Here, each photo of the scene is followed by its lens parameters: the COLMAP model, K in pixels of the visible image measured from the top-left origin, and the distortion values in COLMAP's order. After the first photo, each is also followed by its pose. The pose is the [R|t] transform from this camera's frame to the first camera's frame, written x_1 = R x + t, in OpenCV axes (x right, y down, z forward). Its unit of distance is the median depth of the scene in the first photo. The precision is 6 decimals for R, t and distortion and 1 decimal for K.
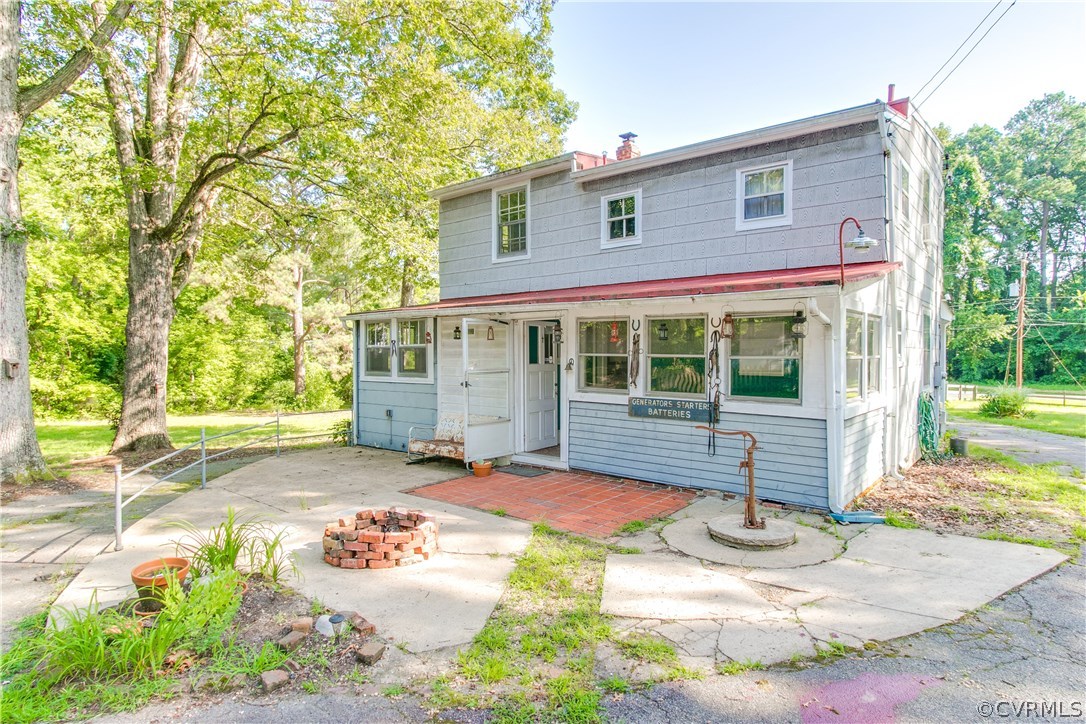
lens RADIAL K [[592.3, 0, 543.1], [0, 592.3, 361.3], [0, 0, 1]] dist [-0.001487, 0.001062]
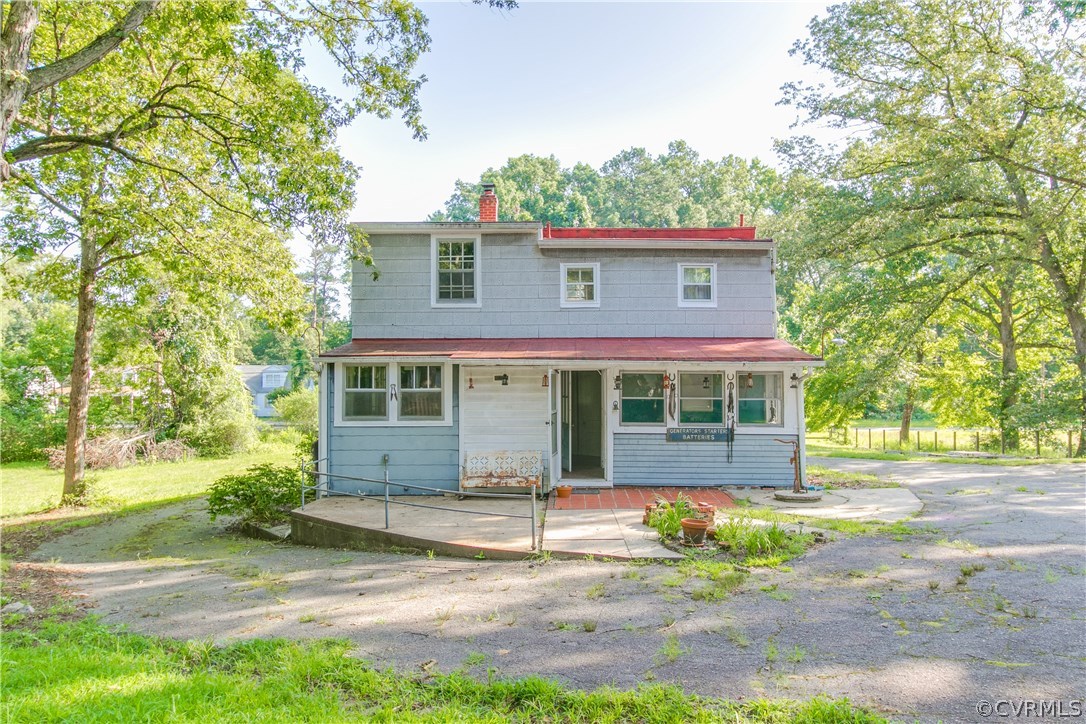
lens RADIAL K [[823.6, 0, 544.0], [0, 823.6, 362.2], [0, 0, 1]] dist [0.010053, 0.000313]
pose [[0.782968, 0.016703, 0.621838, -1.200454], [0.010488, 0.999143, -0.040043, -0.018912], [-0.621974, 0.037874, 0.782121, -0.329041]]
